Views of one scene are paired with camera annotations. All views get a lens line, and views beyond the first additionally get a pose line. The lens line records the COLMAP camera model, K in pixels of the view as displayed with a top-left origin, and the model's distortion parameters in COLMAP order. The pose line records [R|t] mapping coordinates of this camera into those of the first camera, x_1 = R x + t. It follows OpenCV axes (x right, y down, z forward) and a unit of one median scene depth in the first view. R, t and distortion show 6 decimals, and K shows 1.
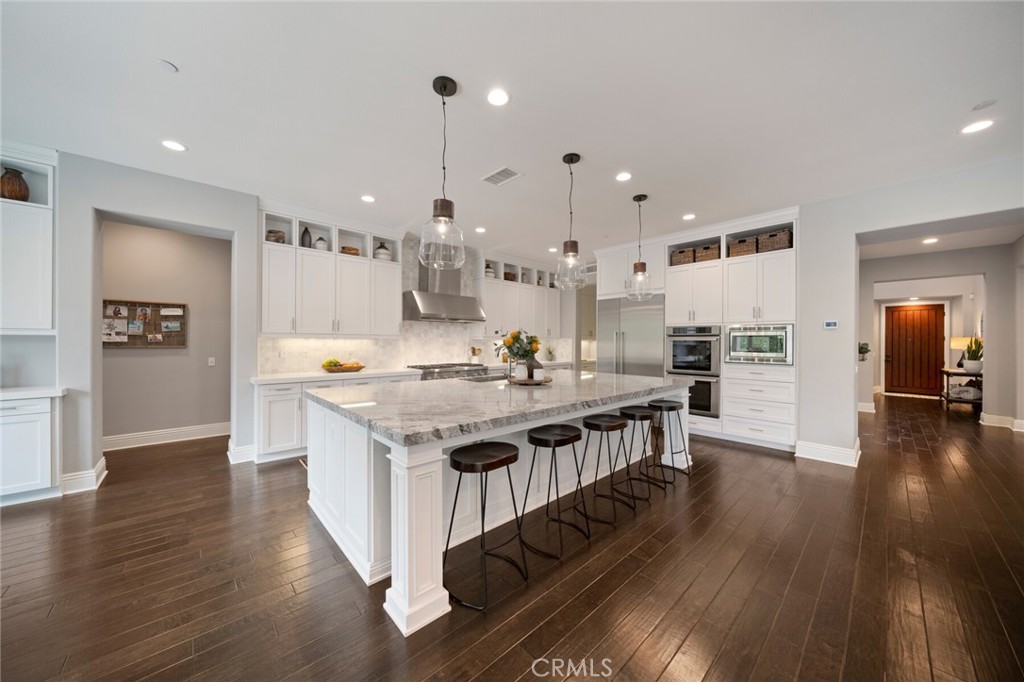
lens RADIAL K [[348.6, 0, 512.8], [0, 348.6, 342.6], [0, 0, 1]] dist [-0.005308, 0.000168]
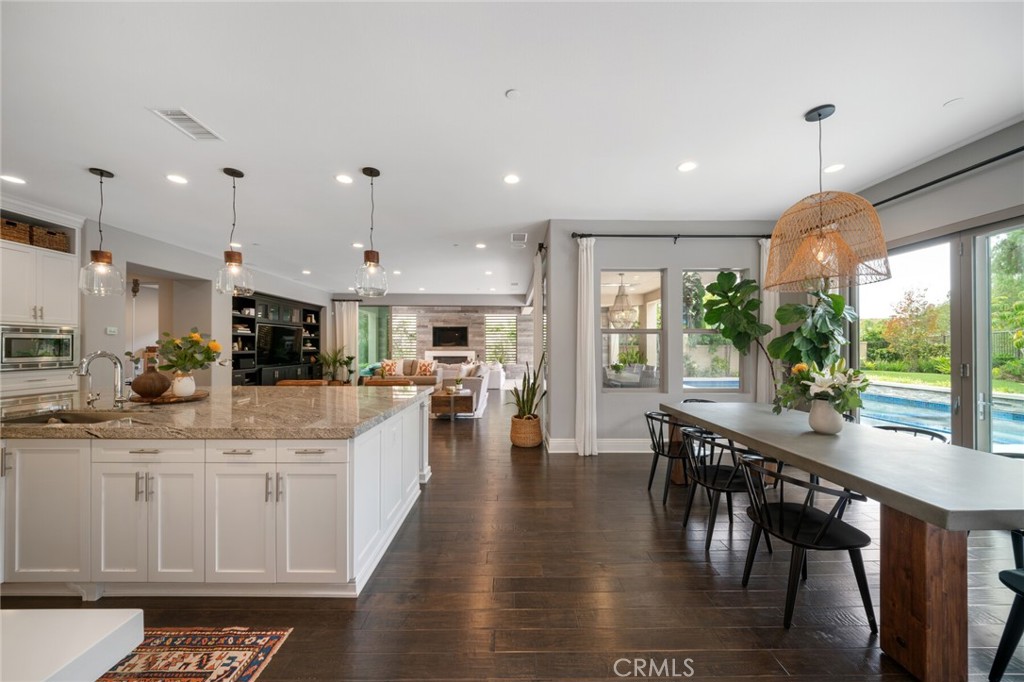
lens RADIAL K [[348.6, 0, 512.8], [0, 348.6, 342.3], [0, 0, 1]] dist [-0.005308, 0.000168]
pose [[-0.735807, -0.003258, 0.677184, -0.753451], [-0.006317, 0.999978, -0.002054, -0.014651], [-0.677162, -0.005789, -0.735811, 0.770004]]
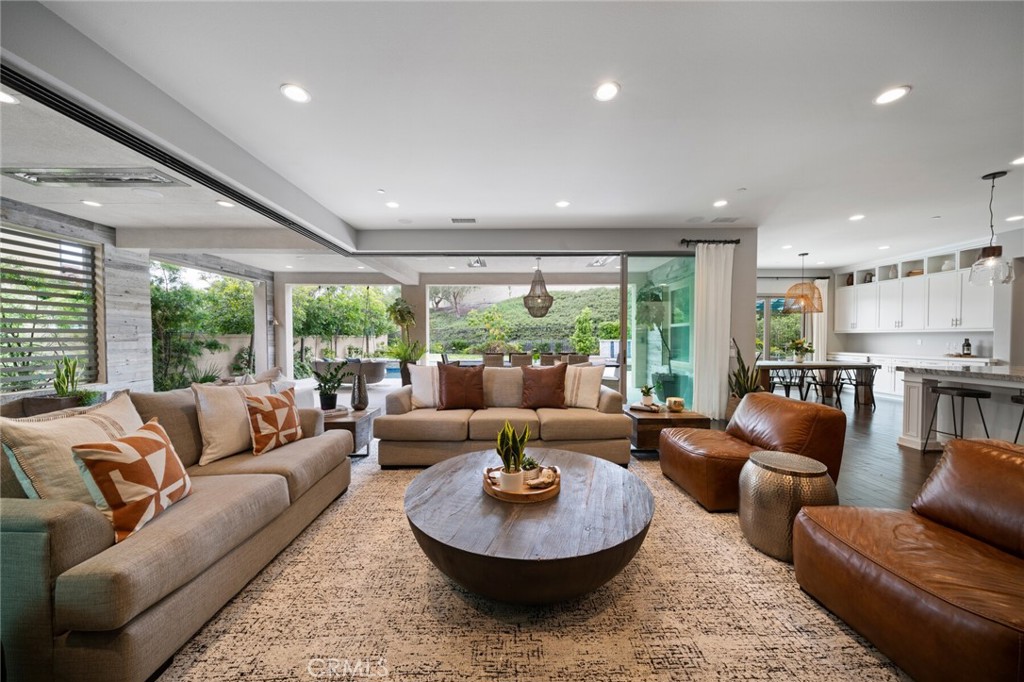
lens RADIAL K [[348.6, 0, 510.8], [0, 348.6, 344.9], [0, 0, 1]] dist [-0.005308, 0.000168]
pose [[-0.672828, 0.008829, -0.739746, 1.184121], [-0.004748, 0.999857, 0.016251, 0.022597], [0.739783, 0.014446, -0.672690, 0.190964]]
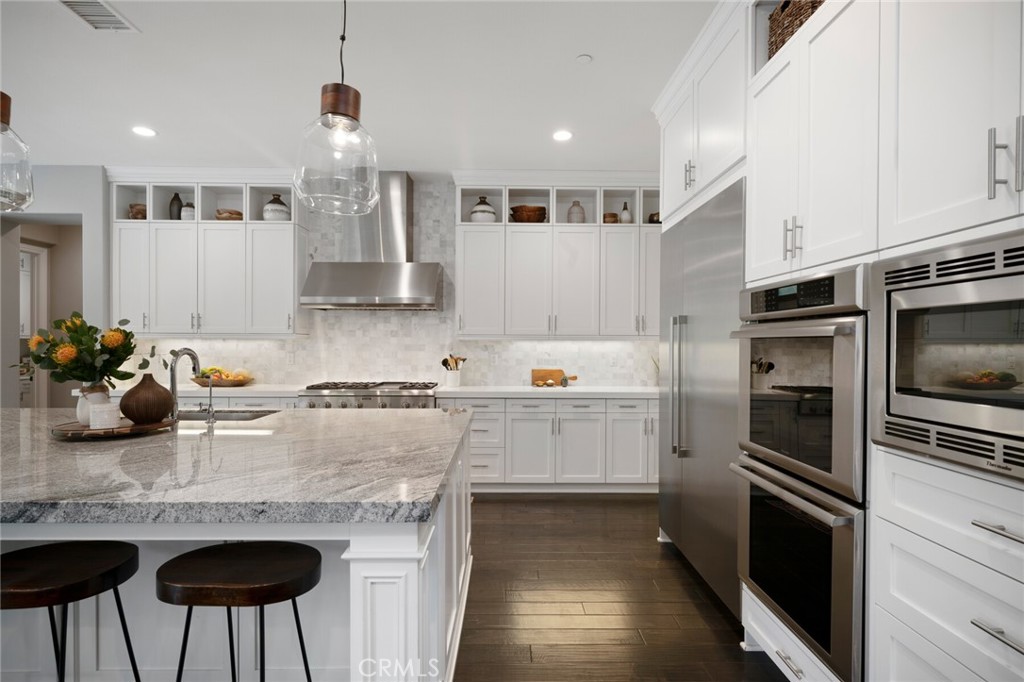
lens RADIAL K [[505.0, 0, 511.5], [0, 505.0, 347.1], [0, 0, 1]] dist [-0.000441, -0.000067]
pose [[0.742455, 0.003073, -0.669889, 0.641246], [-0.002561, 0.999995, 0.001749, 0.000714], [0.669891, 0.000417, 0.742459, 0.626698]]
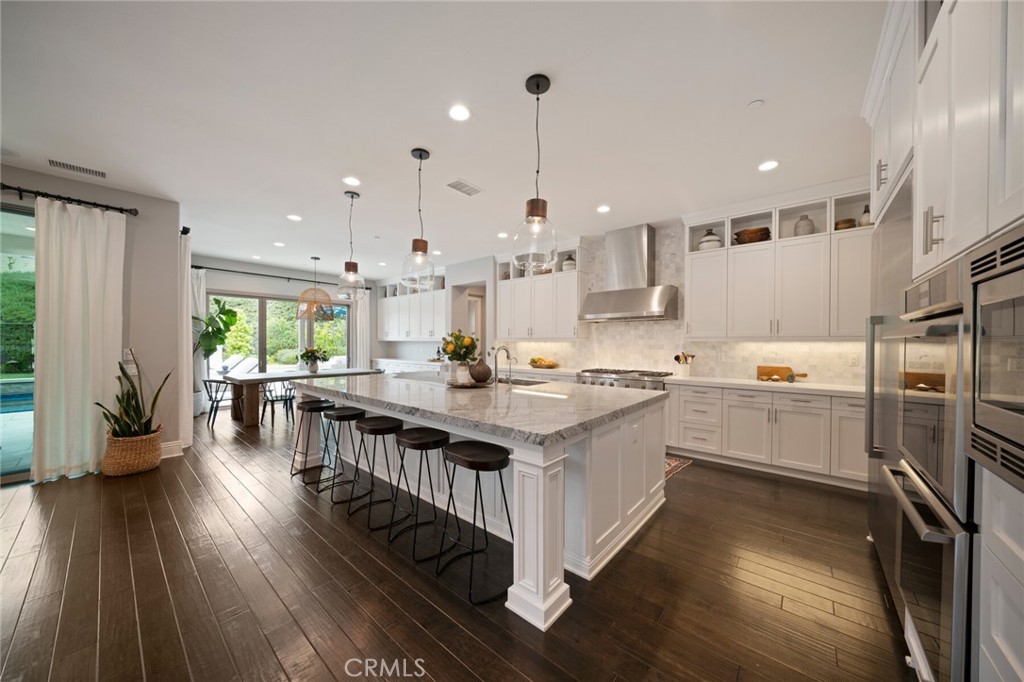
lens RADIAL K [[348.6, 0, 510.7], [0, 348.6, 344.5], [0, 0, 1]] dist [-0.005308, 0.000168]
pose [[0.118421, 0.000105, -0.992963, 0.748186], [-0.006789, 0.999977, -0.000704, 0.000765], [0.992940, 0.006825, 0.118419, 0.731498]]
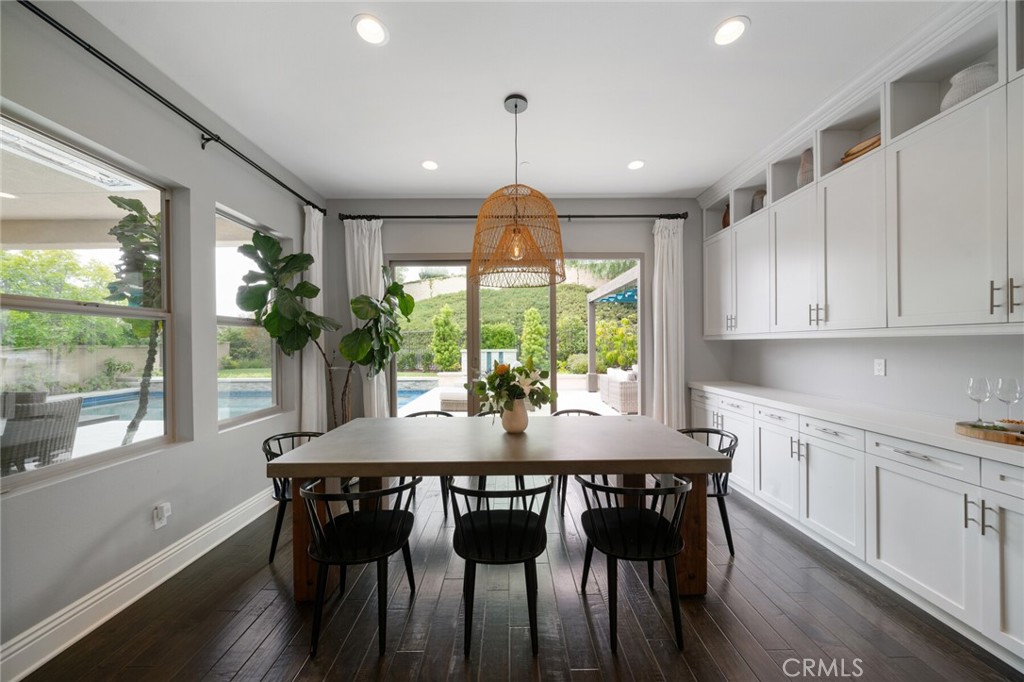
lens RADIAL K [[348.6, 0, 503.7], [0, 348.6, 344.5], [0, 0, 1]] dist [-0.005308, 0.000168]
pose [[-0.685530, -0.002740, -0.728039, -0.370254], [0.000298, 0.999992, -0.004044, -0.003516], [0.728044, -0.002989, -0.685523, 0.436574]]
